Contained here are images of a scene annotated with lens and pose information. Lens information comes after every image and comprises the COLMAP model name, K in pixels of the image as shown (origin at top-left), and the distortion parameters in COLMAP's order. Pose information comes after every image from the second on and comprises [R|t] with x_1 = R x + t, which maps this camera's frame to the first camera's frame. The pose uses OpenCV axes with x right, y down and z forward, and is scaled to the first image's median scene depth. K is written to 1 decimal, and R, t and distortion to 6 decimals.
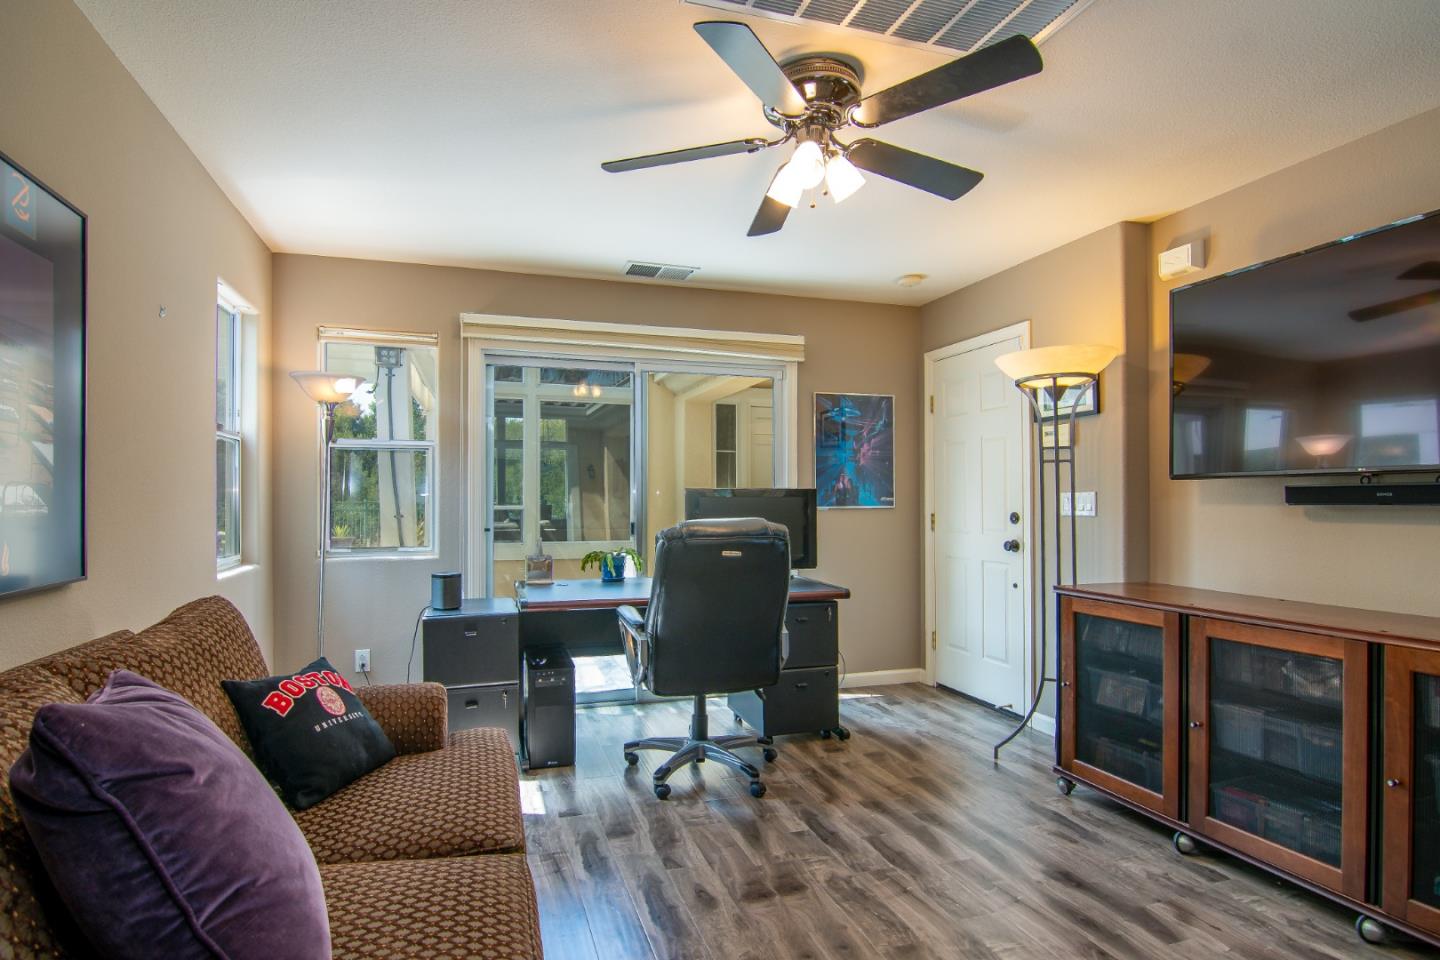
lens RADIAL K [[705.3, 0, 718.9], [0, 705.3, 493.4], [0, 0, 1]] dist [-0.014341, -0.004754]
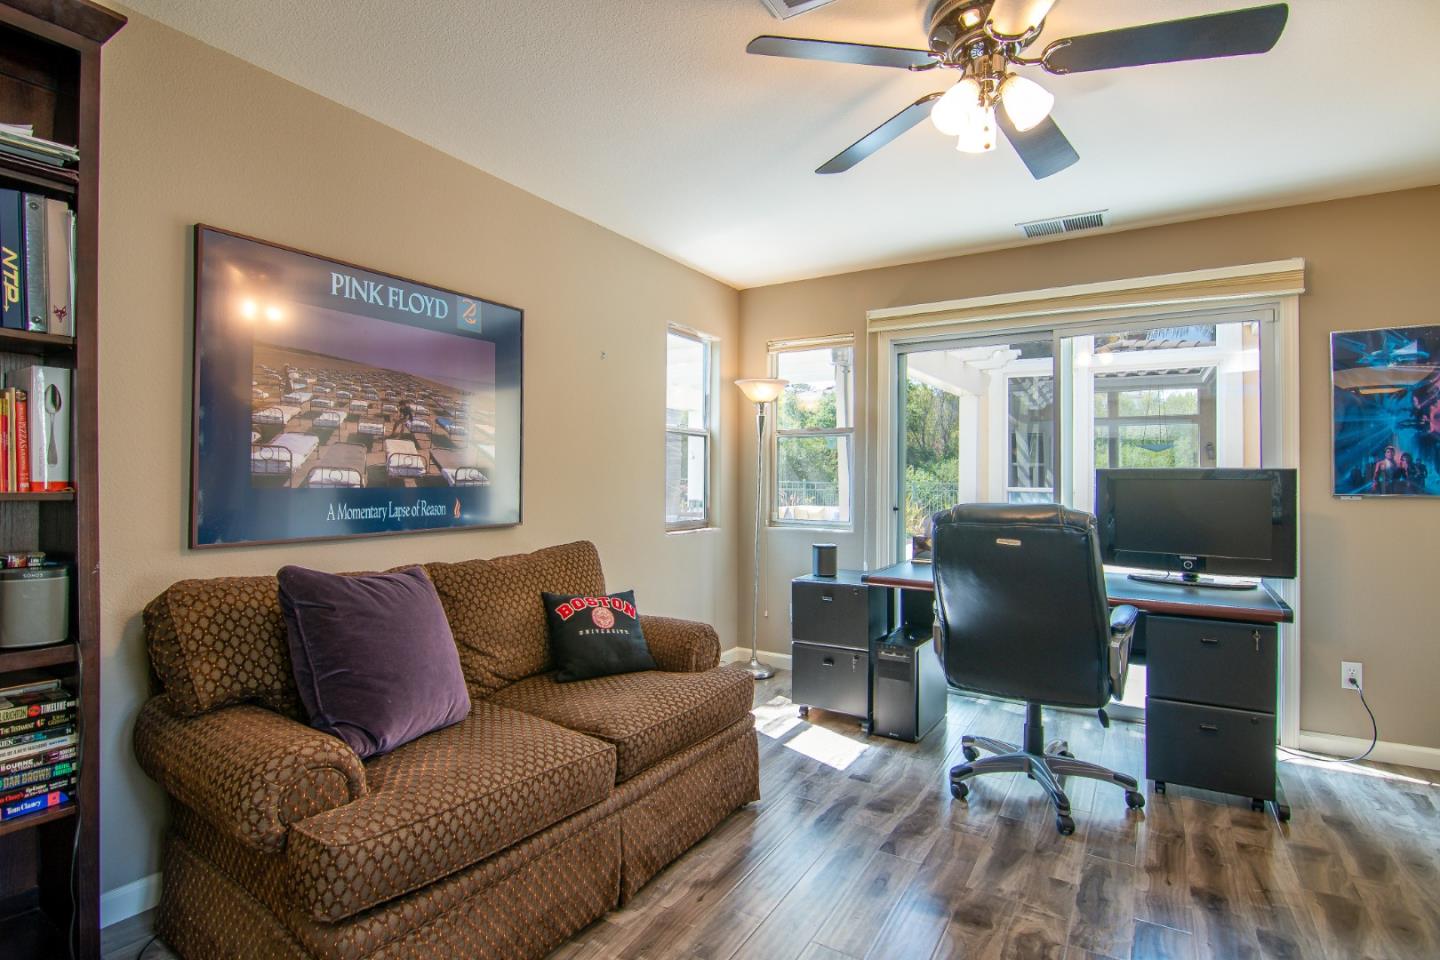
lens RADIAL K [[705.3, 0, 716.3], [0, 705.3, 469.9], [0, 0, 1]] dist [-0.014341, -0.004754]
pose [[0.664802, -0.005214, -0.747002, 0.426588], [-0.001461, 0.999965, -0.008280, 0.002410], [0.747018, 0.006595, 0.664771, 0.131457]]
